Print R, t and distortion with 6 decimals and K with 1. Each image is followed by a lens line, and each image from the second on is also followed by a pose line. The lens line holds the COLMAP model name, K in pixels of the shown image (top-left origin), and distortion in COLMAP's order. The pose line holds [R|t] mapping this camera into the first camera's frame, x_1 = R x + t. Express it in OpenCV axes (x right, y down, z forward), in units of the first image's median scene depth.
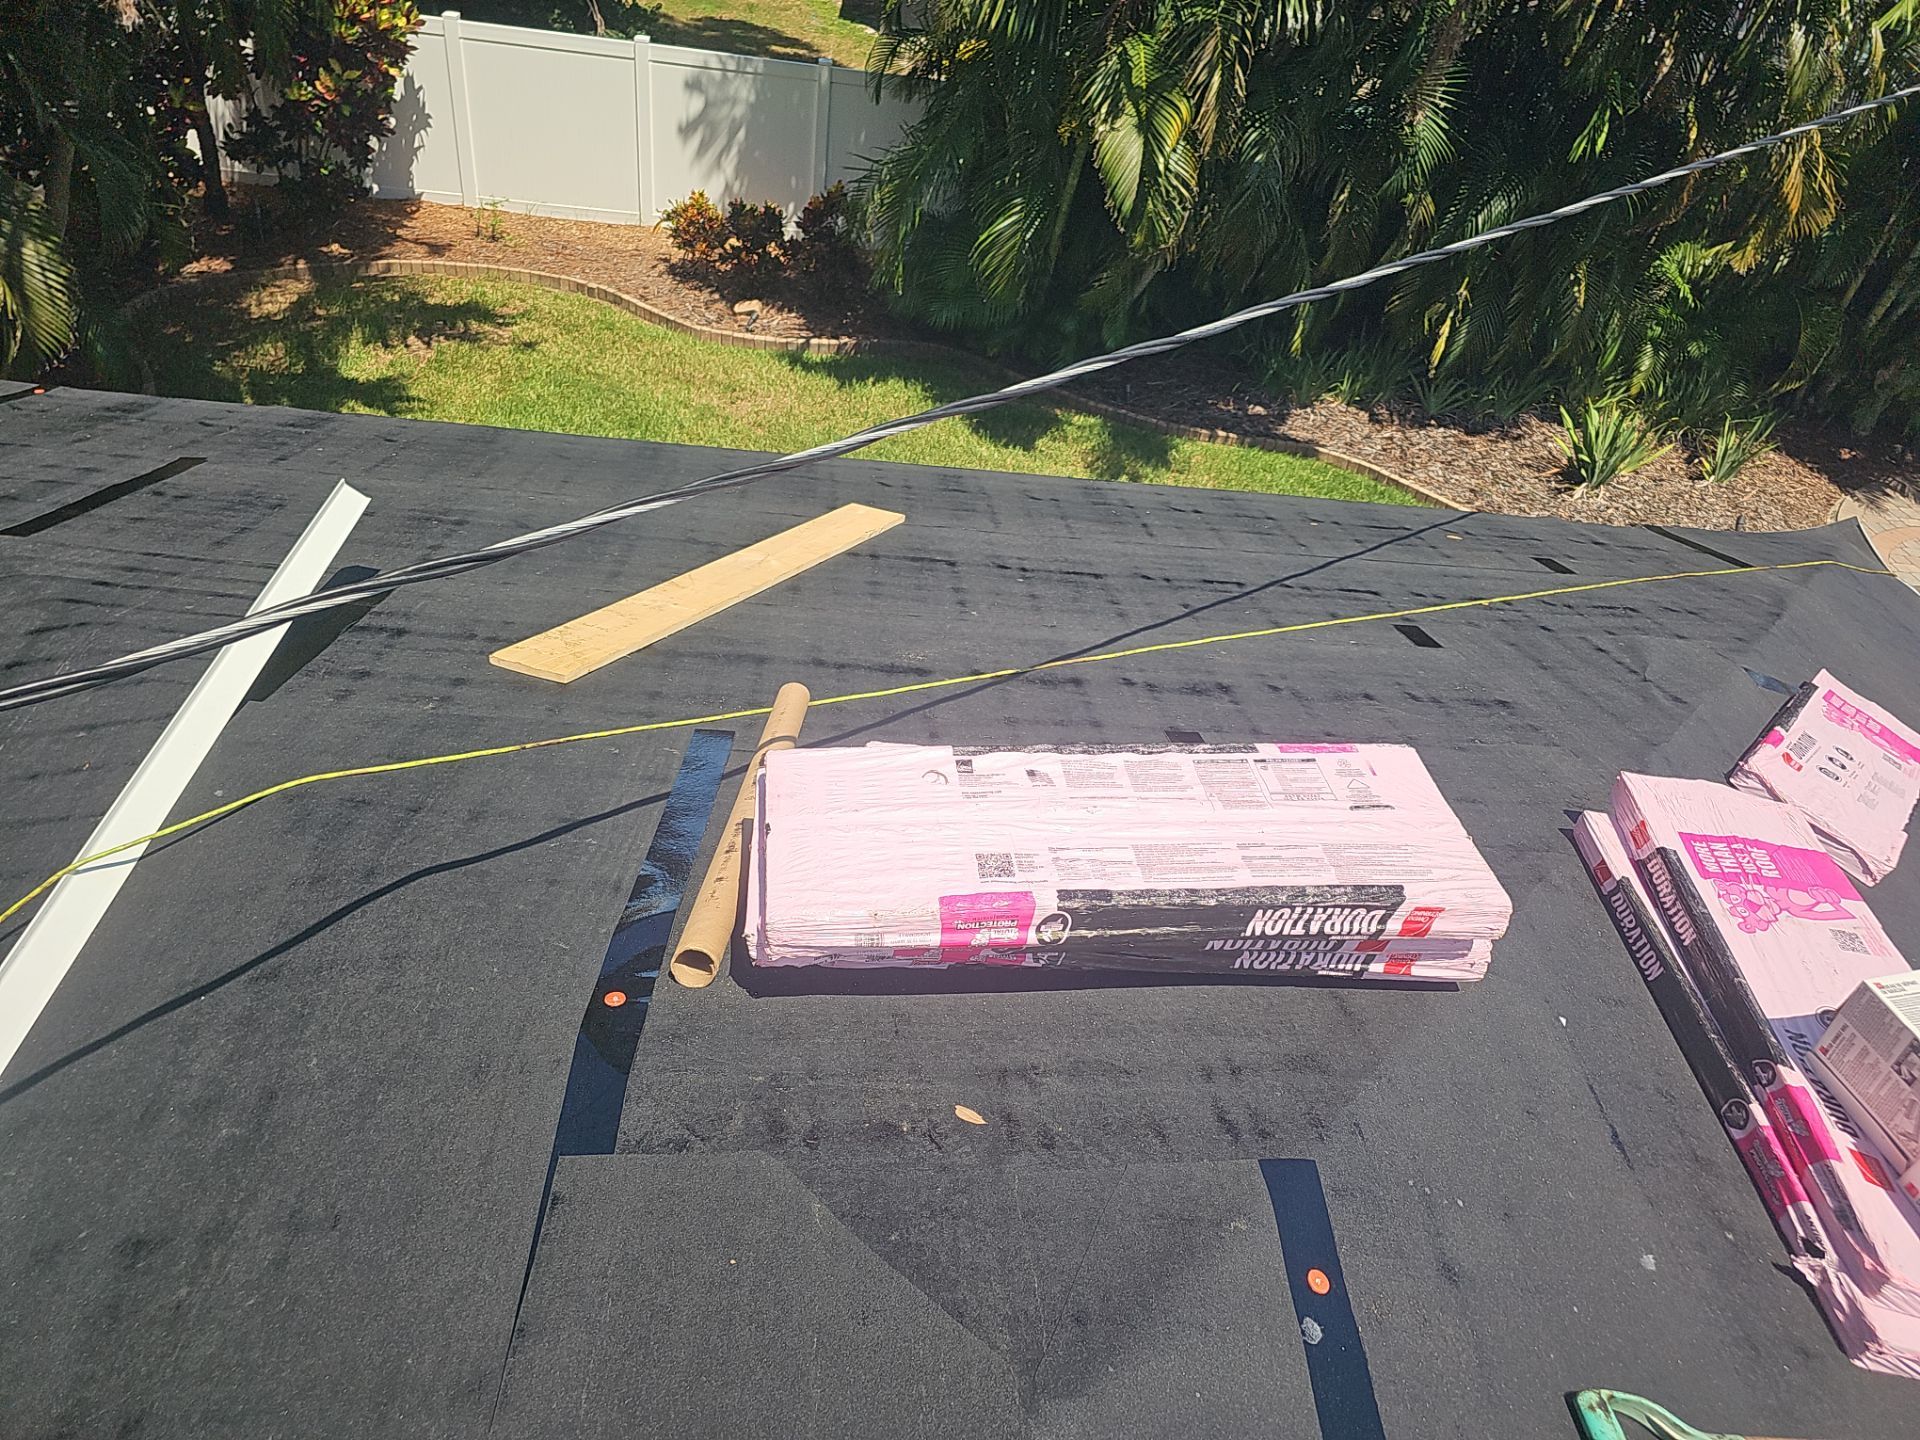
lens RADIAL K [[1276.2, 0, 960.0], [0, 1276.2, 720.0], [0, 0, 1]] dist [0.011047, -0.004807]
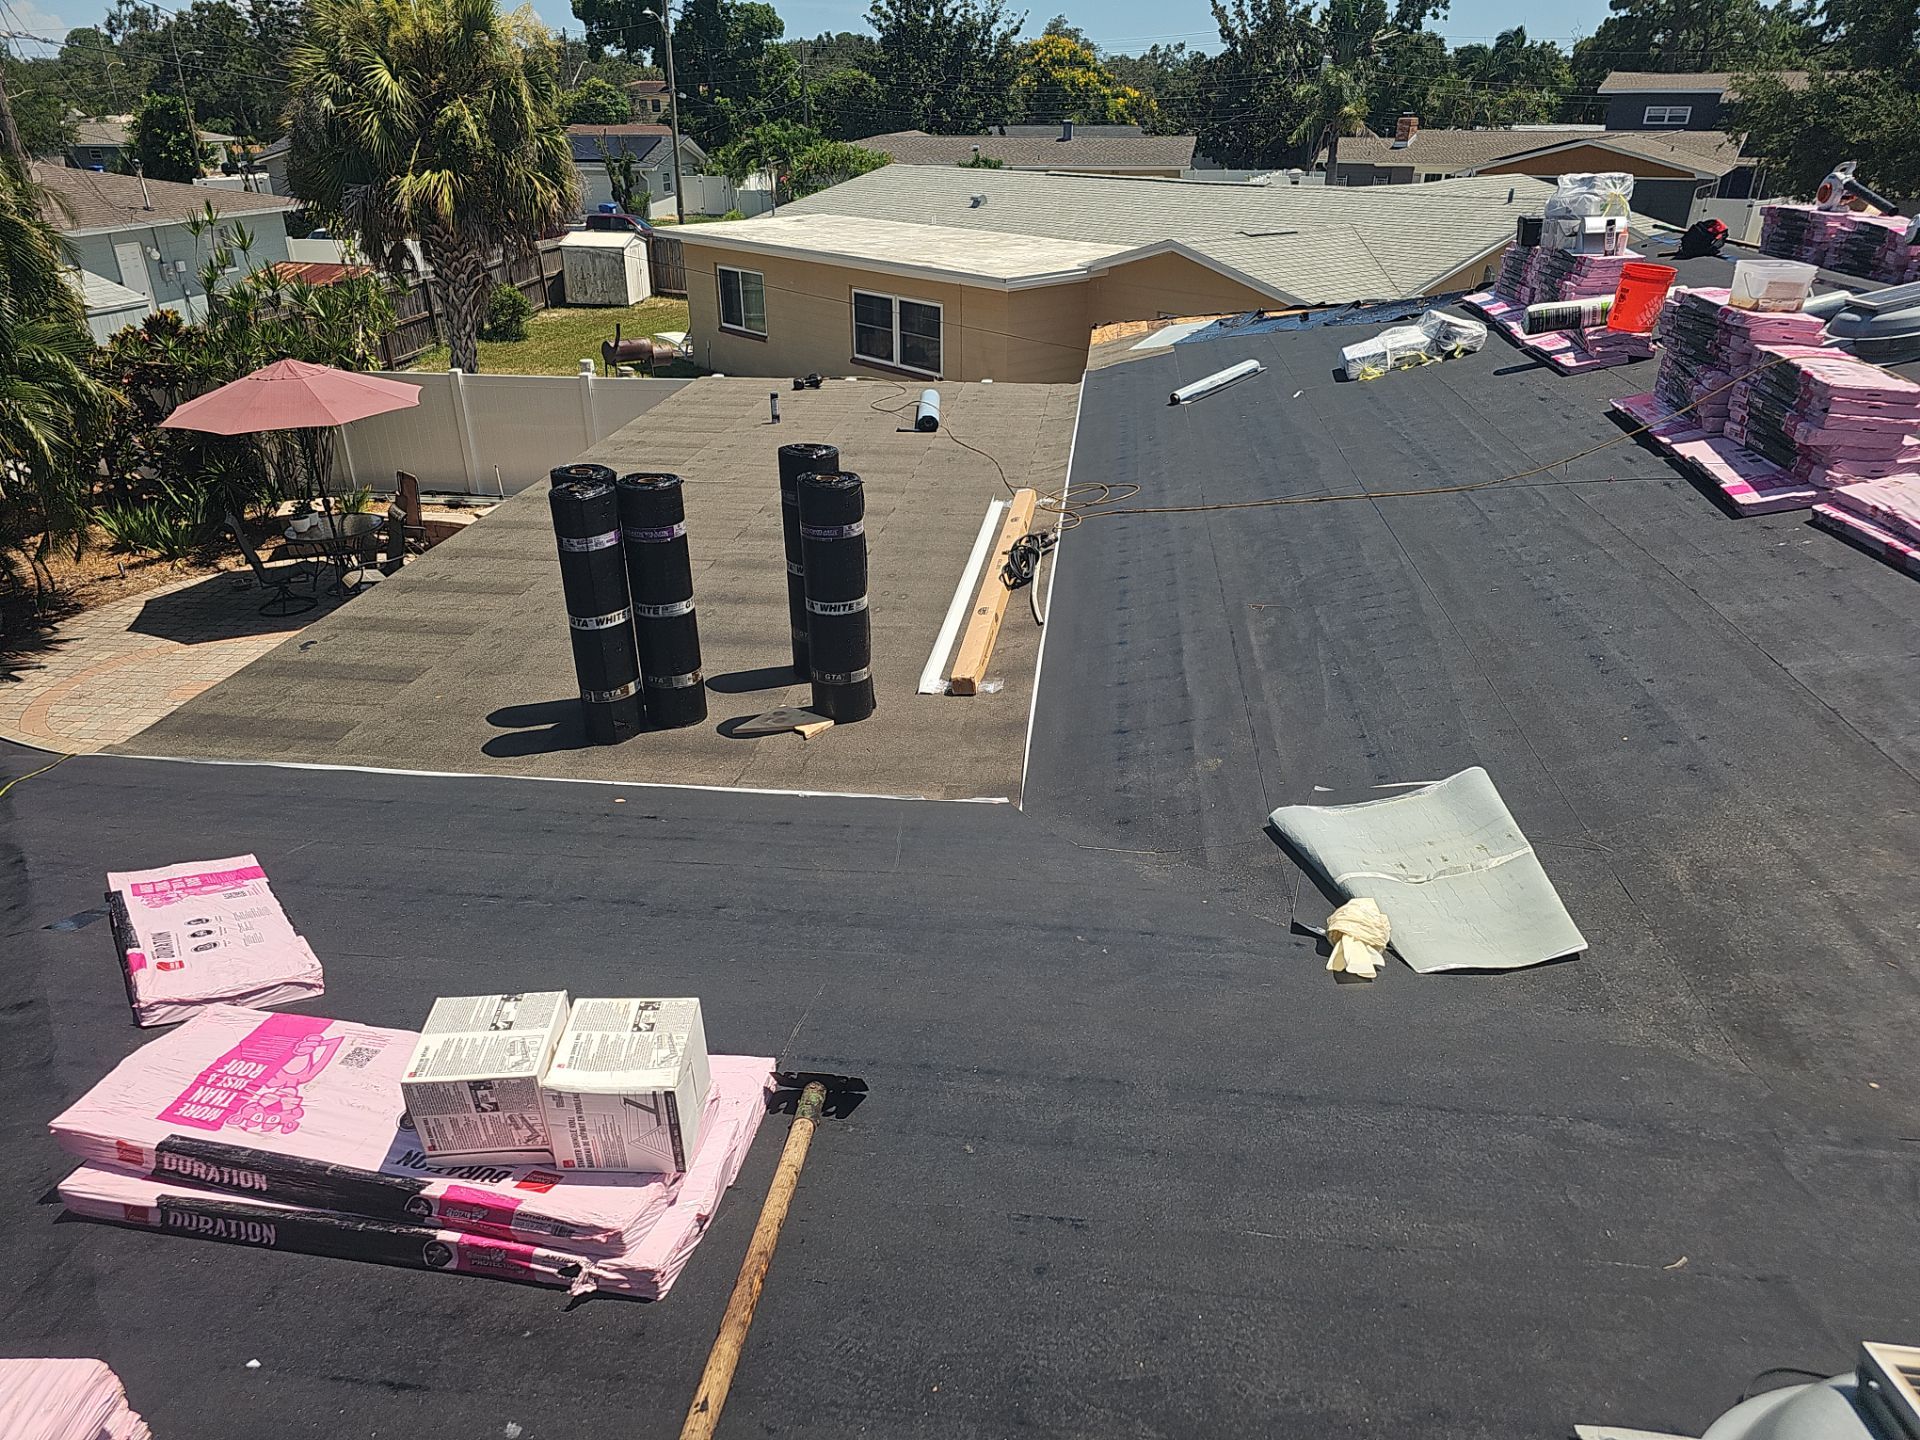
lens RADIAL K [[1276.2, 0, 960.0], [0, 1276.2, 720.0], [0, 0, 1]] dist [0.011047, -0.004807]
pose [[0.159818, -0.555203, 0.816216, 0.074585], [0.629440, 0.694264, 0.349002, -0.068931], [-0.760436, 0.457982, 0.460423, 0.027795]]
